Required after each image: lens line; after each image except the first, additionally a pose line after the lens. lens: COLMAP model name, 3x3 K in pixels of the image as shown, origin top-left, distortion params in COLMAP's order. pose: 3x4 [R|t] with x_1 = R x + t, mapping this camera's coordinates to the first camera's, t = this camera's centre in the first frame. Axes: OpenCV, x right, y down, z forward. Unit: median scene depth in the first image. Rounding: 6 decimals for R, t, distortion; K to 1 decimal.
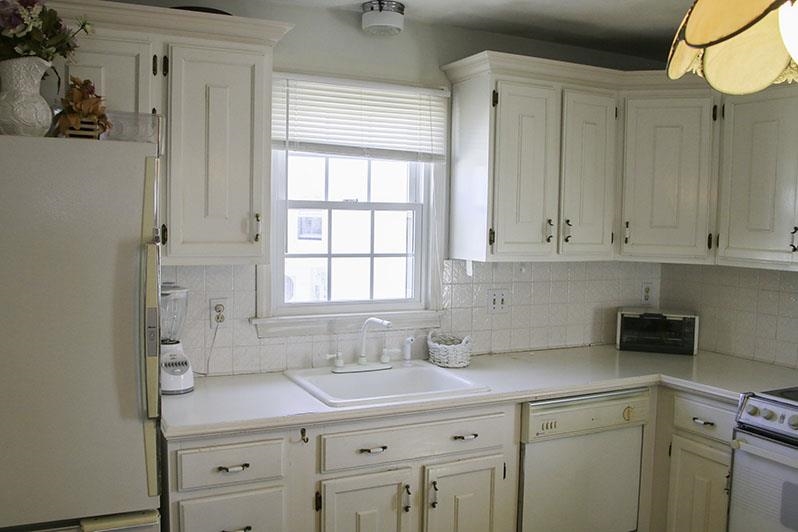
lens RADIAL K [[725.8, 0, 397.3], [0, 725.8, 267.5], [0, 0, 1]] dist [-0.109172, 0.033533]
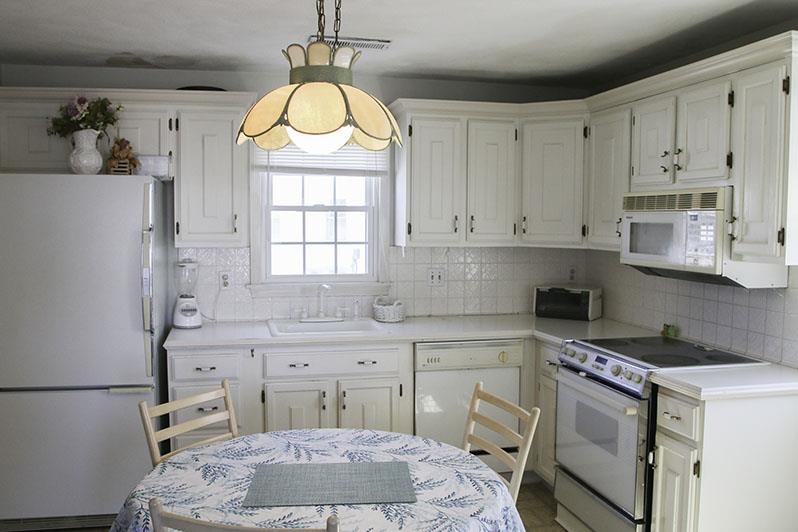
lens RADIAL K [[725.8, 0, 394.7], [0, 725.8, 266.5], [0, 0, 1]] dist [-0.109172, 0.033533]
pose [[0.973634, 0.002278, -0.228103, 0.425343], [-0.003196, 0.999988, -0.003657, 0.036238], [0.228091, 0.004290, 0.973630, -0.381842]]
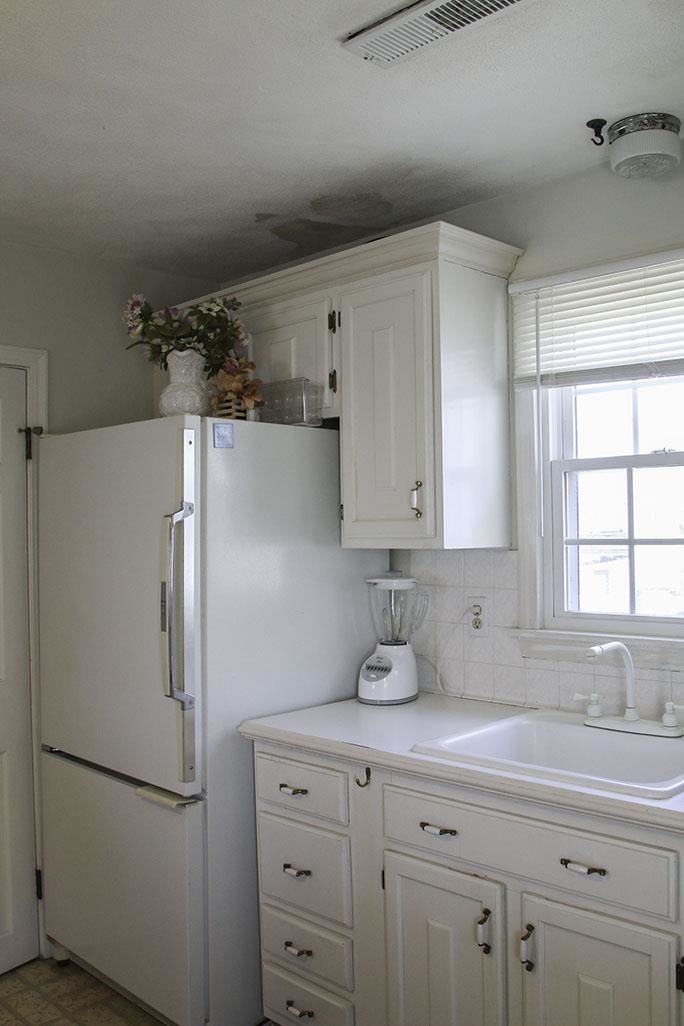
lens RADIAL K [[933.2, 0, 342.8], [0, 933.2, 510.7], [0, 0, 1]] dist [-0.109172, 0.033533]
pose [[0.320081, -0.039962, -0.946547, 0.600923], [-0.042019, 0.997528, -0.056324, 0.012737], [0.946458, 0.057801, 0.317610, 0.519886]]
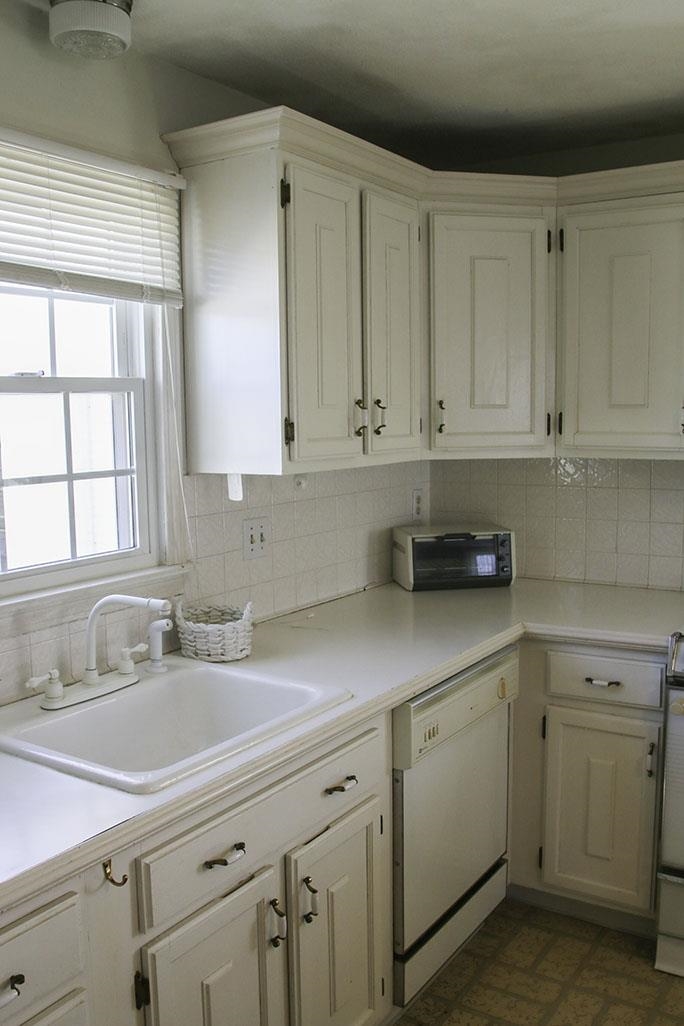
lens RADIAL K [[933.2, 0, 347.4], [0, 933.2, 512.4], [0, 0, 1]] dist [-0.109172, 0.033533]
pose [[0.856999, -0.086136, 0.508068, -0.219165], [0.064407, 0.996104, 0.060236, -0.019453], [-0.511277, -0.018899, 0.859208, 0.326713]]
